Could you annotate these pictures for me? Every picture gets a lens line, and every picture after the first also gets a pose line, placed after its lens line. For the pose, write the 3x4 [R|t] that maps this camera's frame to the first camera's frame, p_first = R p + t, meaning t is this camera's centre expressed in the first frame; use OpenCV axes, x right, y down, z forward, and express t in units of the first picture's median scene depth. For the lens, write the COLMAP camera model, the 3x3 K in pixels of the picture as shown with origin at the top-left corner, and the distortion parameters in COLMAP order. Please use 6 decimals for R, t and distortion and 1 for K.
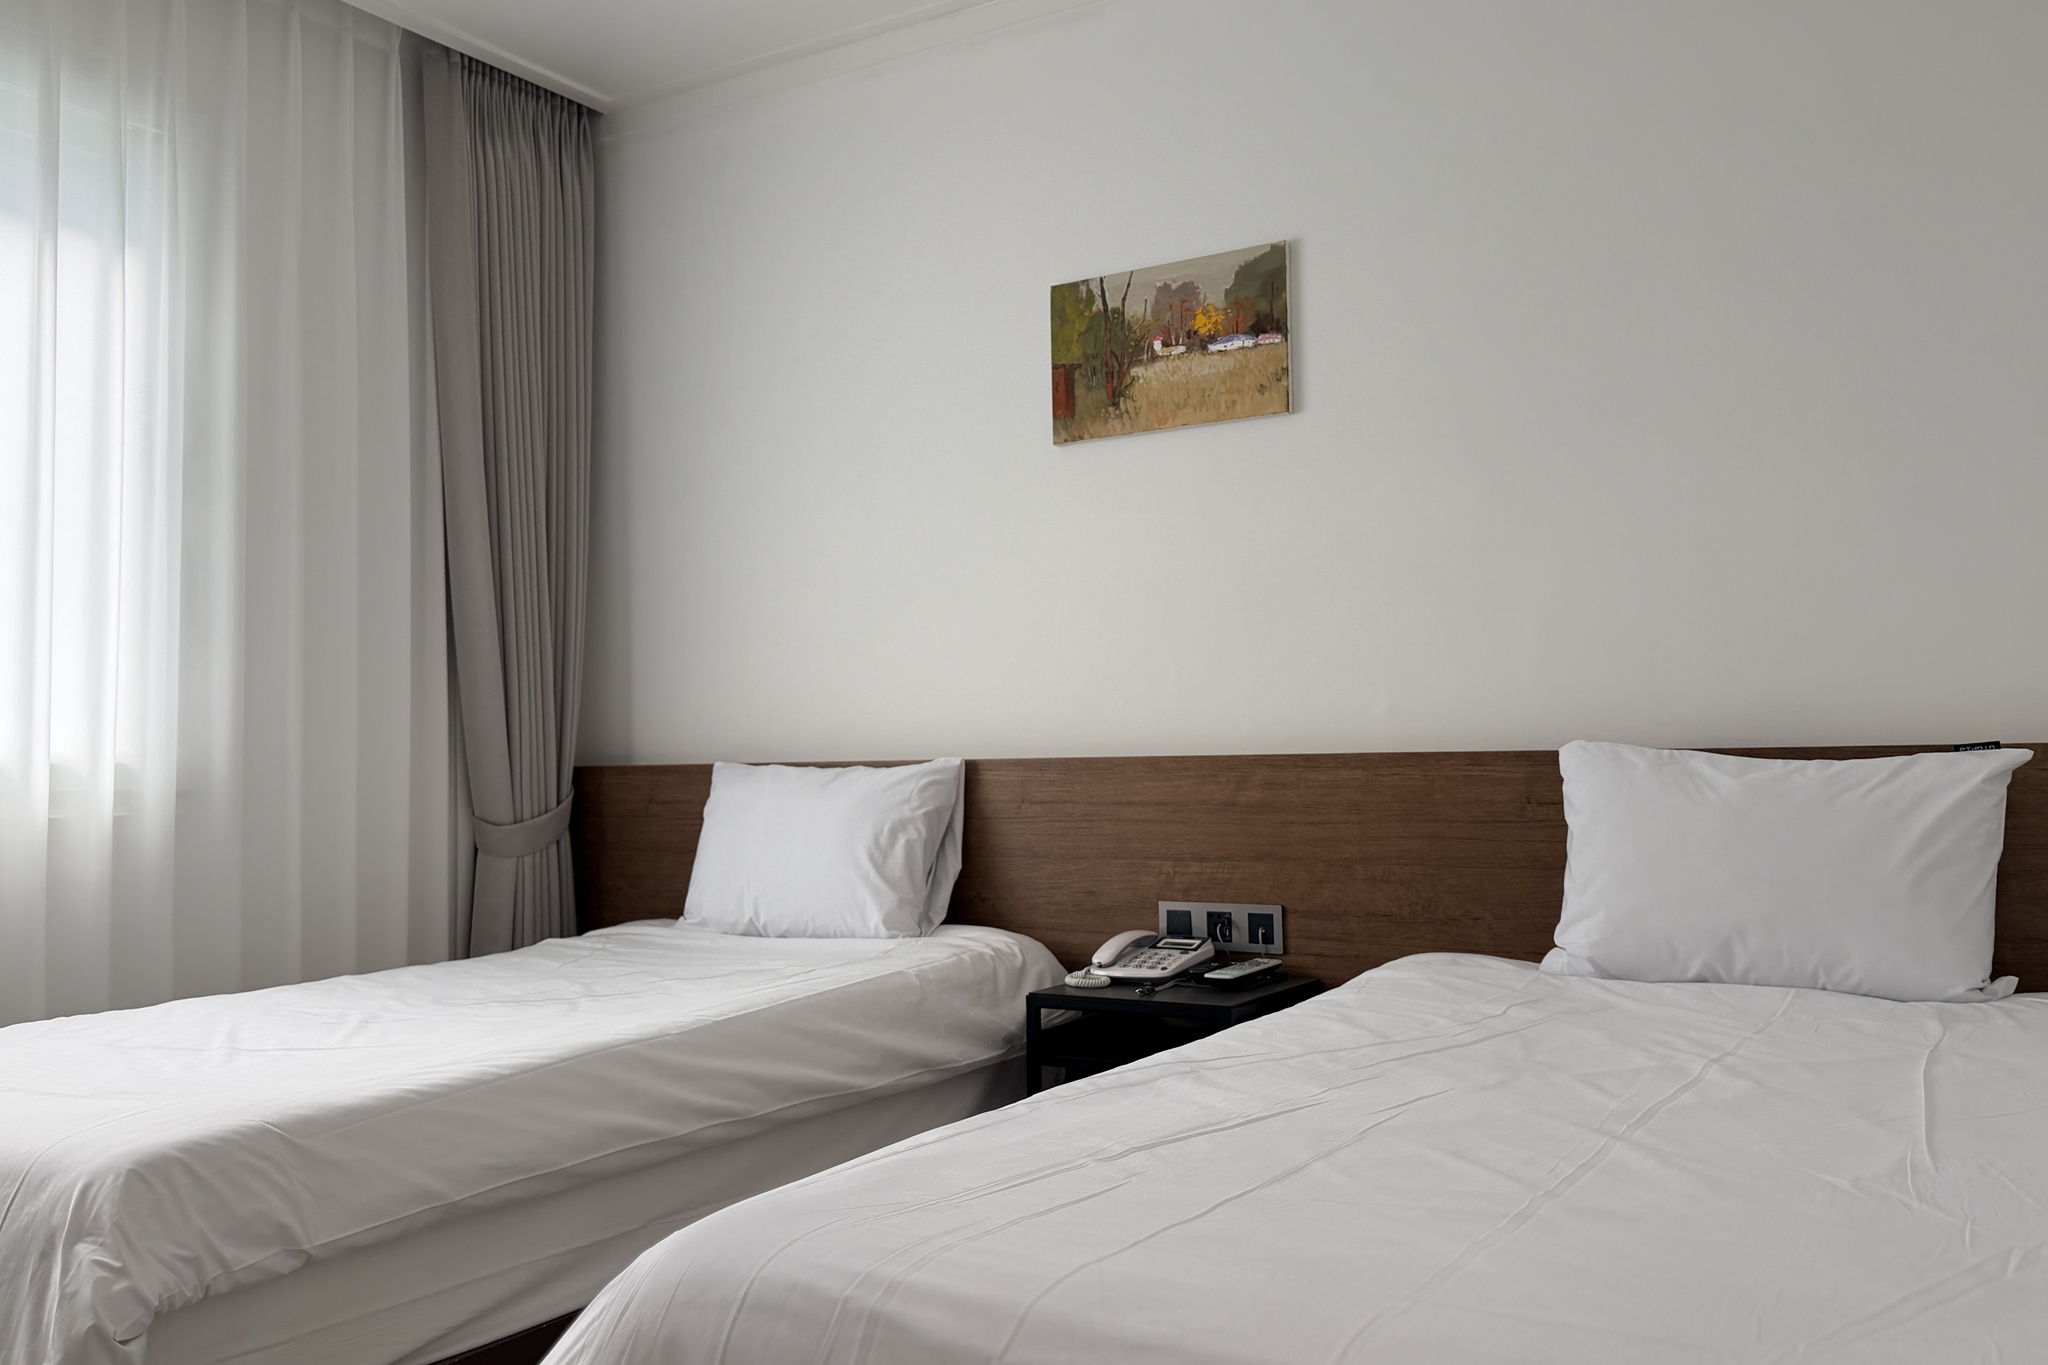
lens RADIAL K [[1677.5, 0, 1037.9], [0, 1677.5, 714.4], [0, 0, 1]] dist [0.106678, -0.166892]
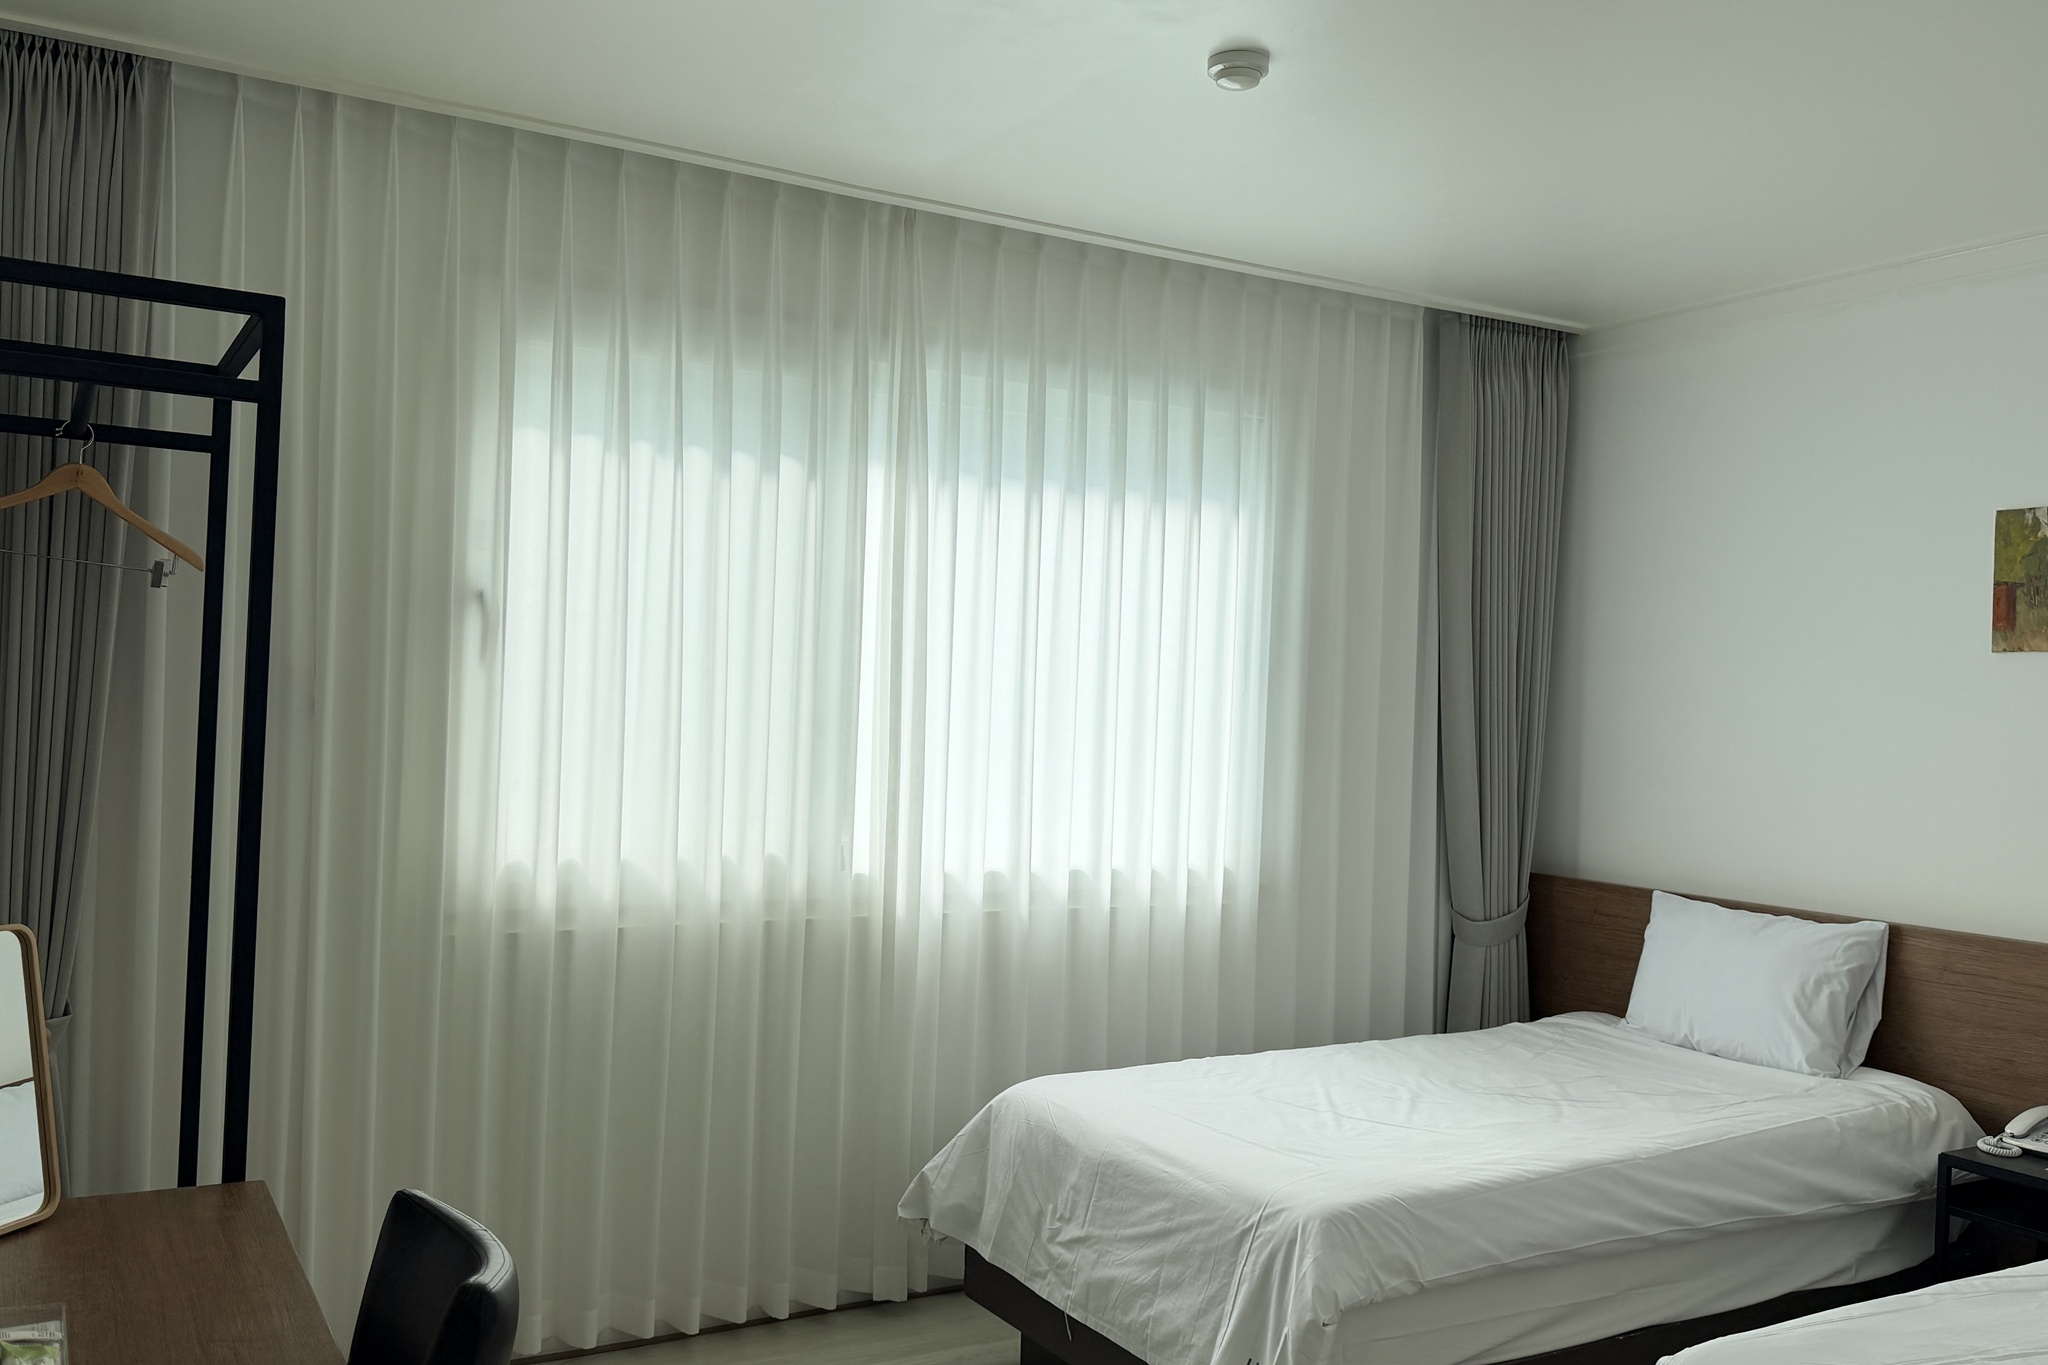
lens RADIAL K [[1677.5, 0, 1037.9], [0, 1677.5, 714.4], [0, 0, 1]] dist [0.106678, -0.166892]
pose [[0.875904, 0.046016, -0.480285, 0.000364], [-0.029348, 0.998680, 0.042162, -0.153489], [0.481591, -0.022834, 0.876098, -0.313728]]
